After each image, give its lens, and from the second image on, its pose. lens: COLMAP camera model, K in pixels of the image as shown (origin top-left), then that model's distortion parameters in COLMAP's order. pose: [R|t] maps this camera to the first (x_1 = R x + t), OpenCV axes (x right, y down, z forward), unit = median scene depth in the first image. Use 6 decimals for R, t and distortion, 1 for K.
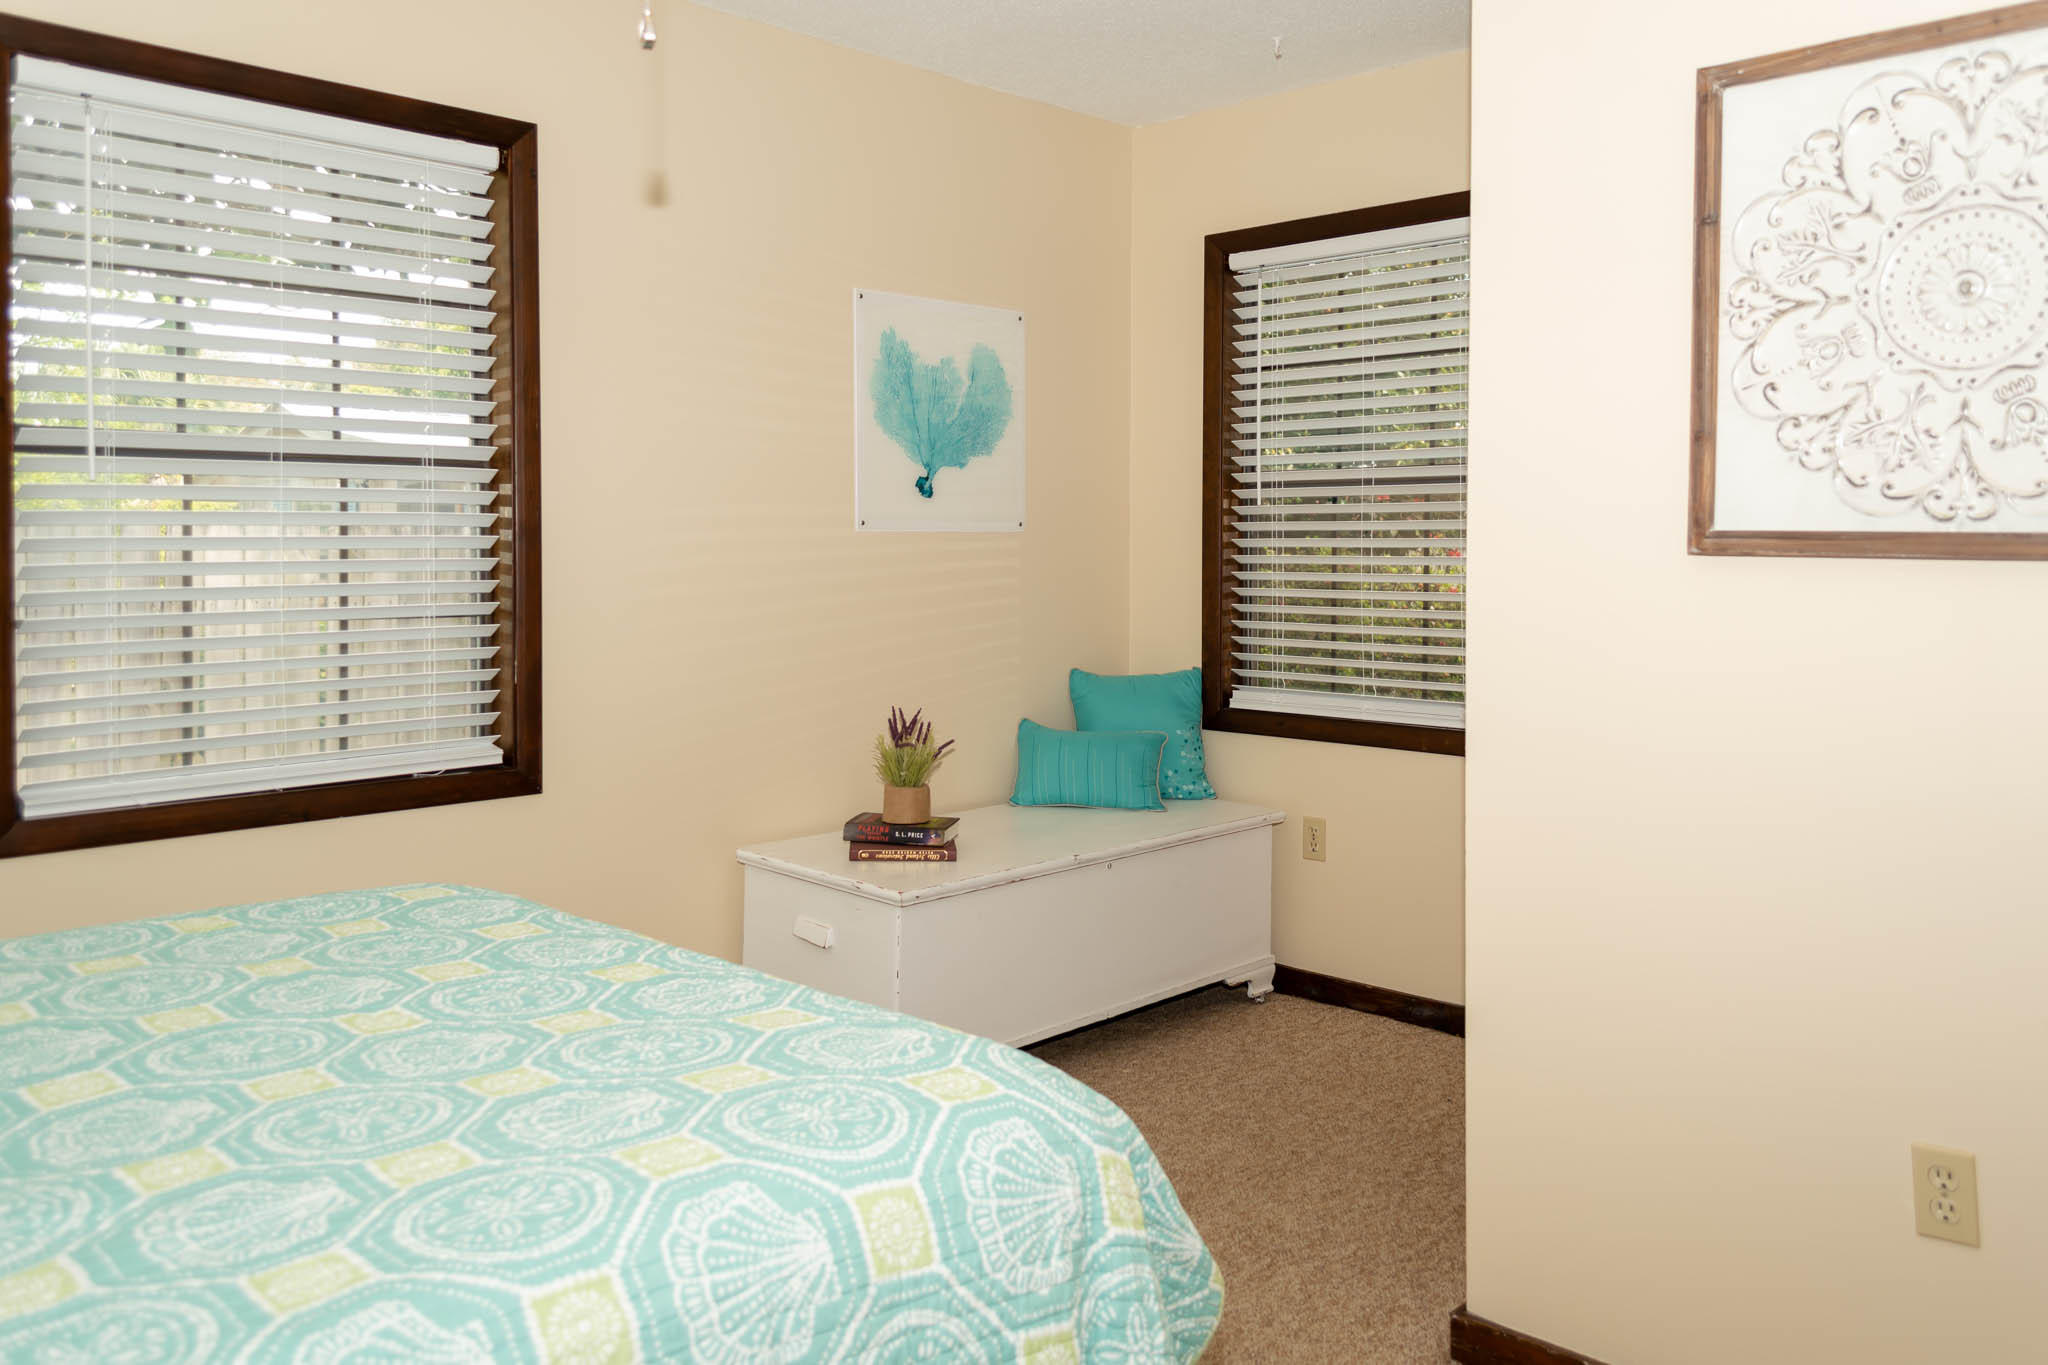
lens RADIAL K [[1603.0, 0, 1043.1], [0, 1603.0, 566.0], [0, 0, 1]] dist [0.044754, -0.017187]
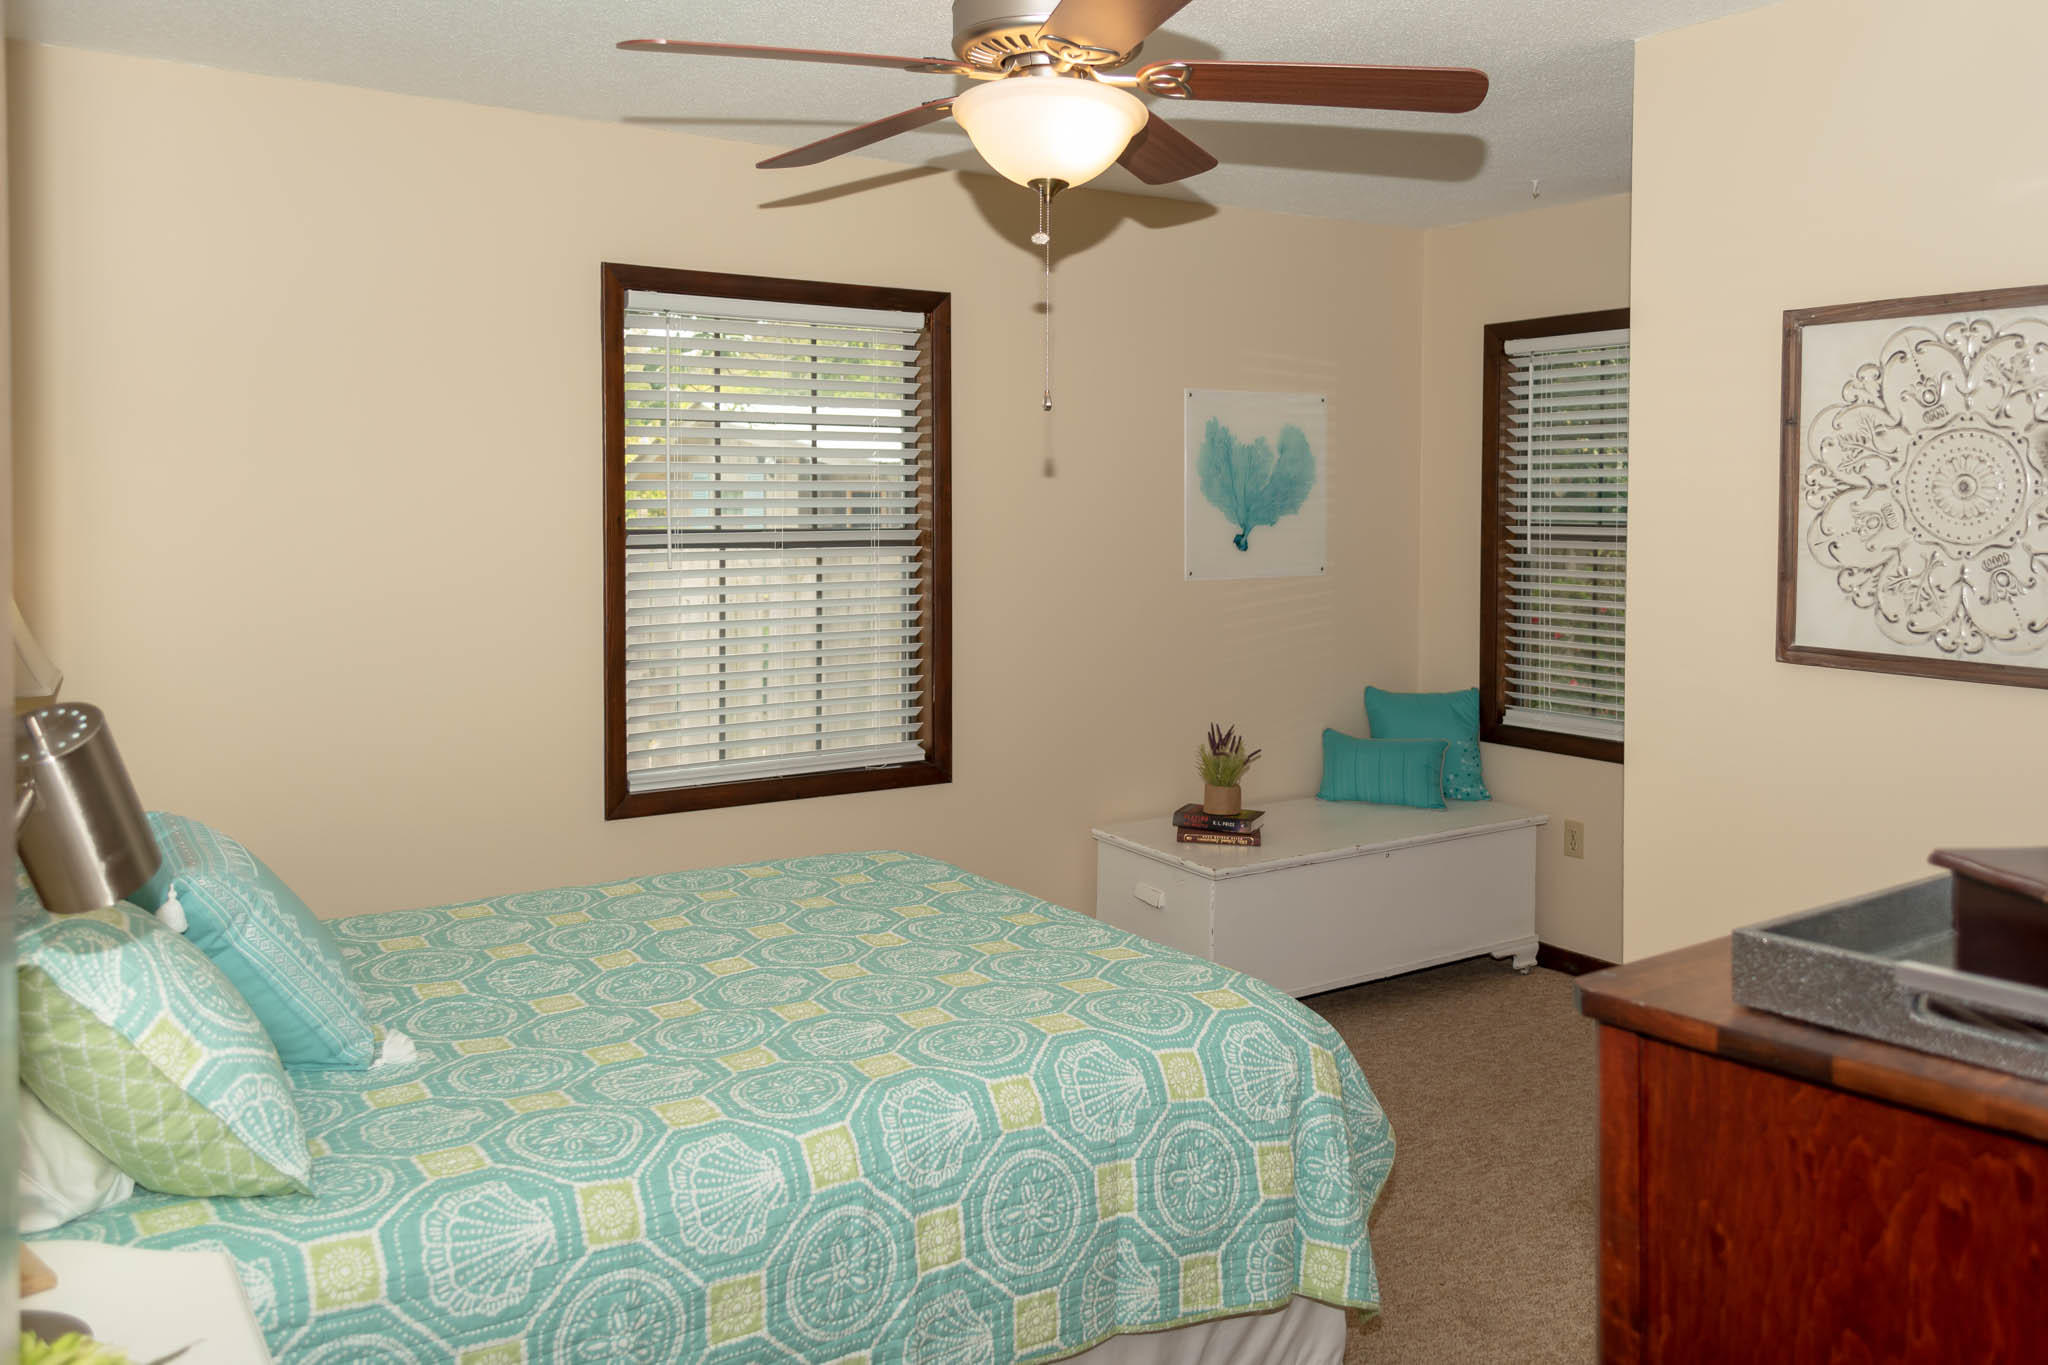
lens RADIAL K [[1603.0, 0, 1043.1], [0, 1603.0, 566.0], [0, 0, 1]] dist [0.044754, -0.017187]
pose [[0.976253, 0.008724, -0.216460, 0.097238], [-0.003125, 0.999652, 0.026193, -0.135334], [0.216613, -0.024895, 0.975940, -0.525210]]
